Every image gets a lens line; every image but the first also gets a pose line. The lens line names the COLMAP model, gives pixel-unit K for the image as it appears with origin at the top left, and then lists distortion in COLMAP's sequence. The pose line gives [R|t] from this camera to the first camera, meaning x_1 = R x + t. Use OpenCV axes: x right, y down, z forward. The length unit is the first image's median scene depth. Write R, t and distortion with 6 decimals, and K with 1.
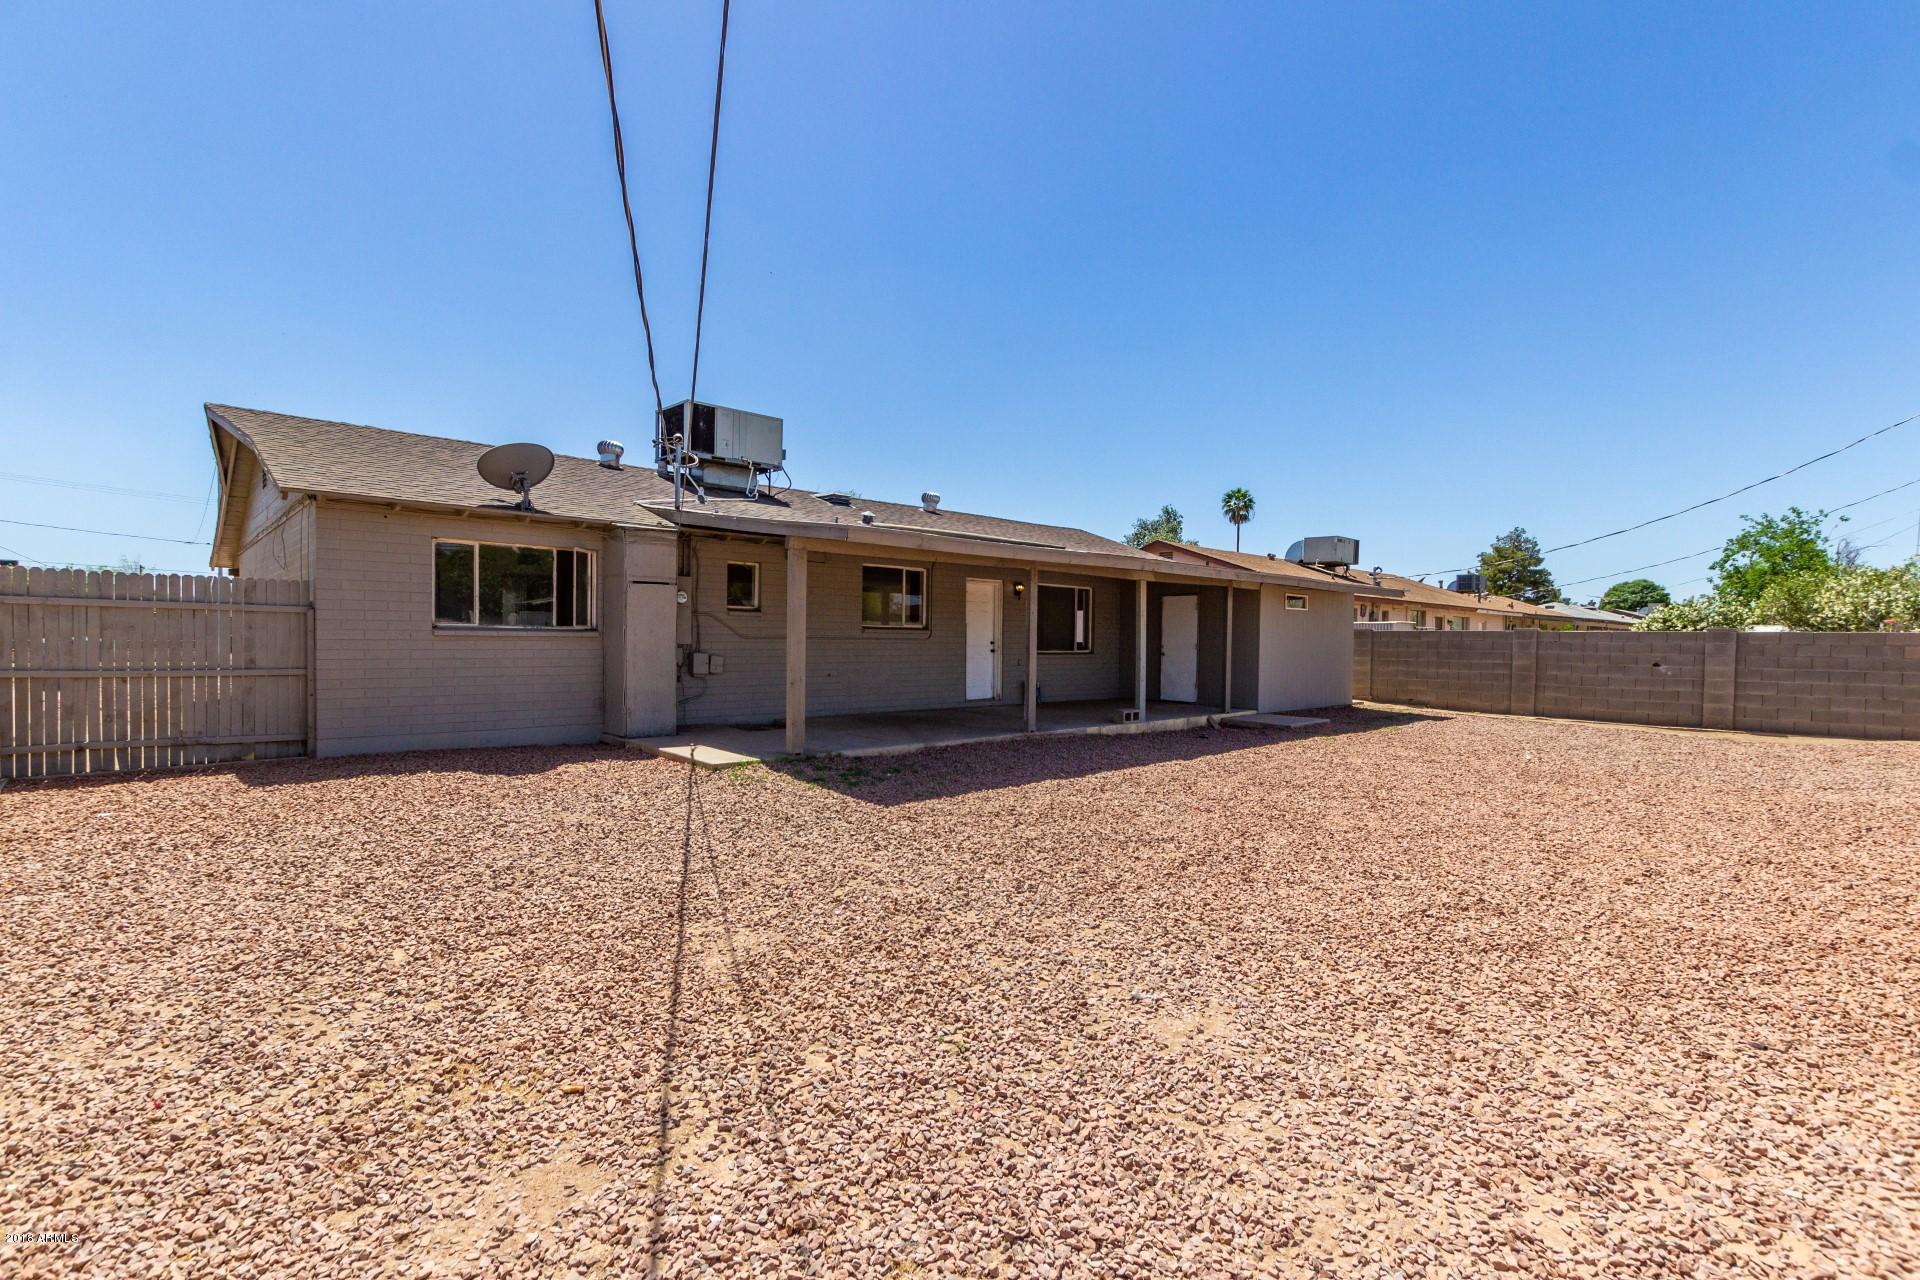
lens RADIAL K [[896.7, 0, 962.9], [0, 896.7, 640.6], [0, 0, 1]] dist [0.006006, -0.001456]
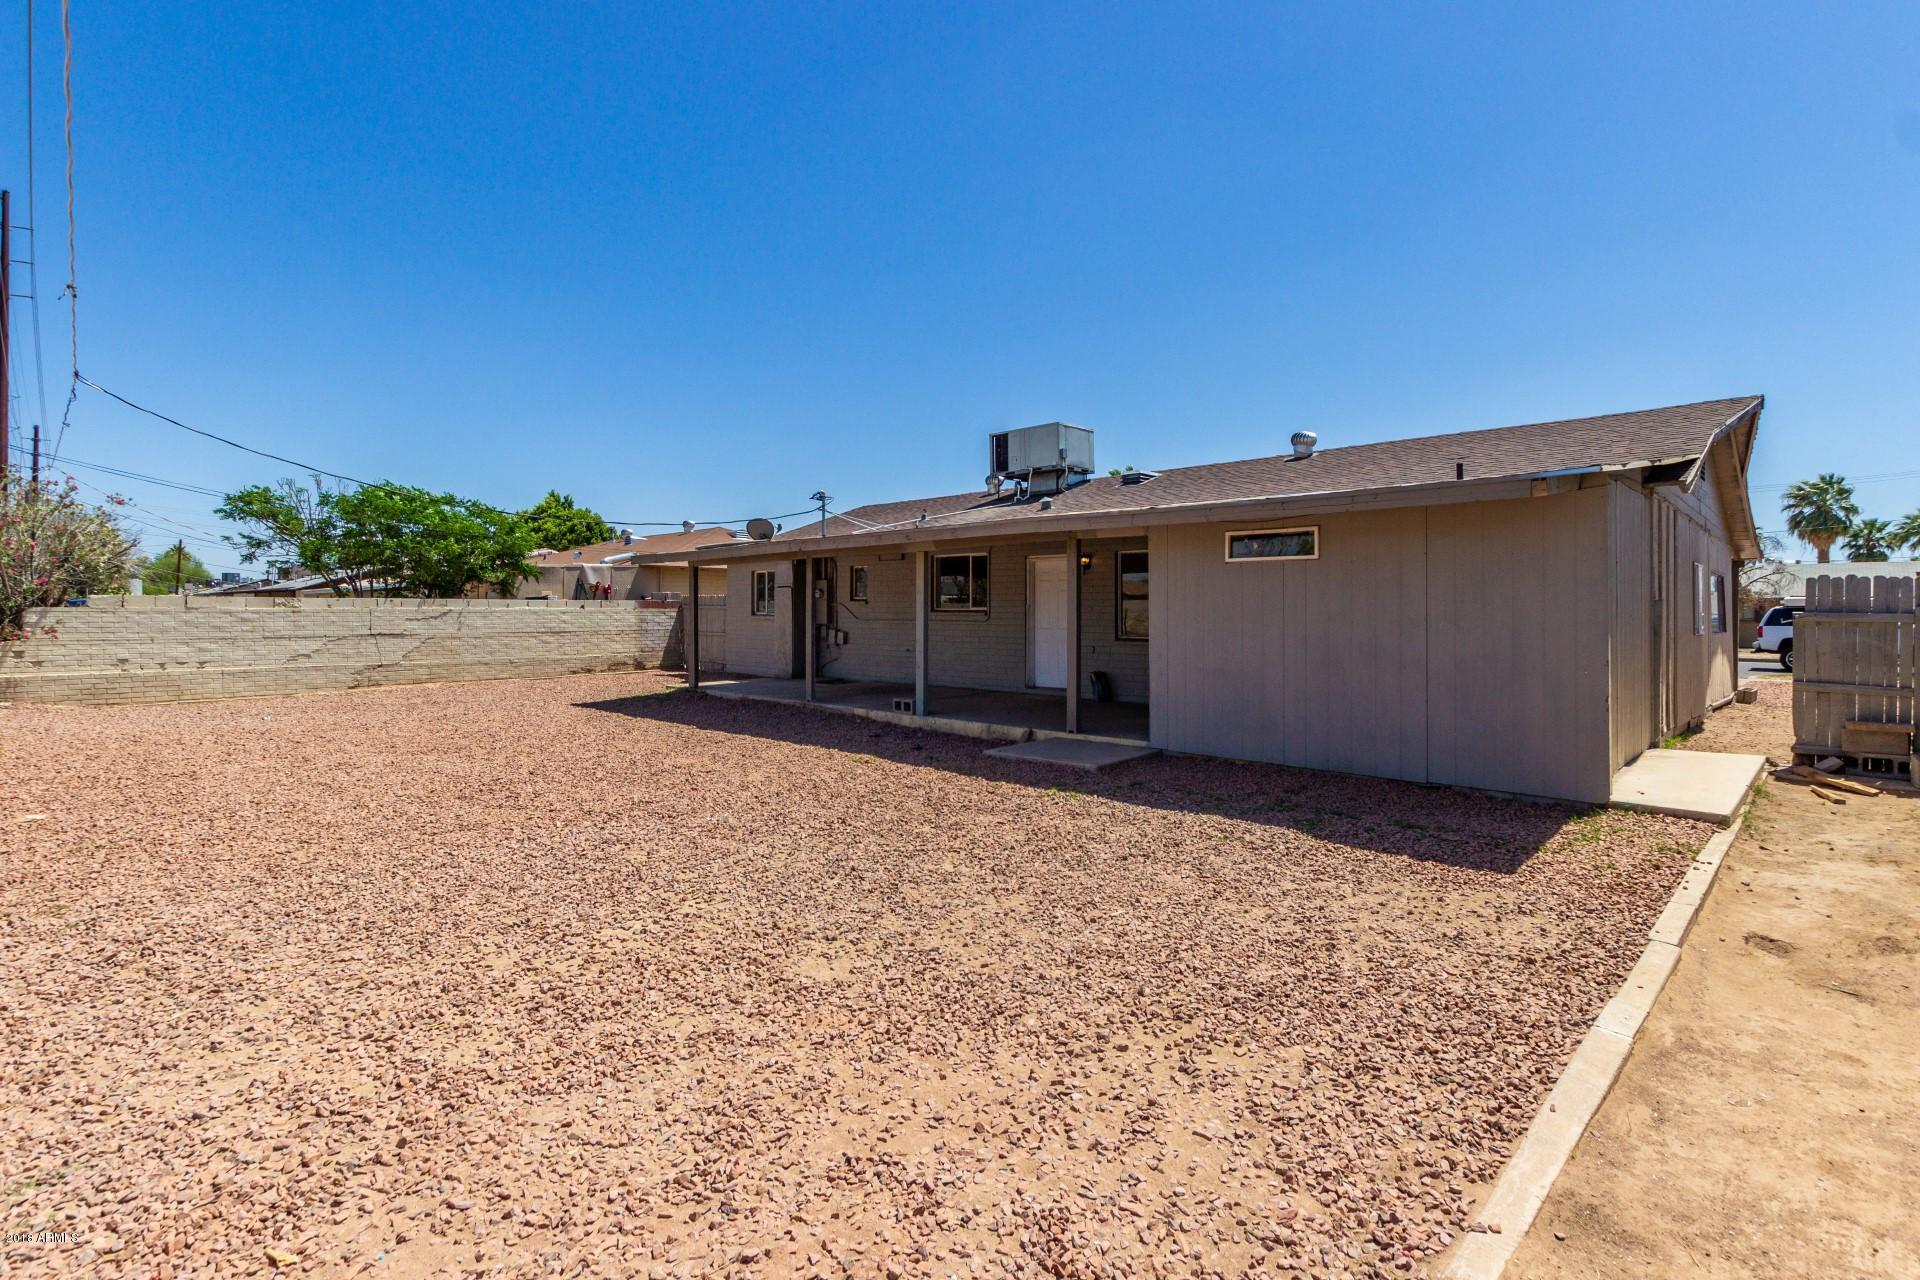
lens RADIAL K [[896.7, 0, 963.1], [0, 896.7, 626.2], [0, 0, 1]] dist [0.006006, -0.001456]
pose [[0.041447, 0.002348, -0.999138, 0.932086], [-0.013576, 0.999906, 0.001786, 0.002901], [0.999048, 0.013490, 0.041475, 0.885329]]
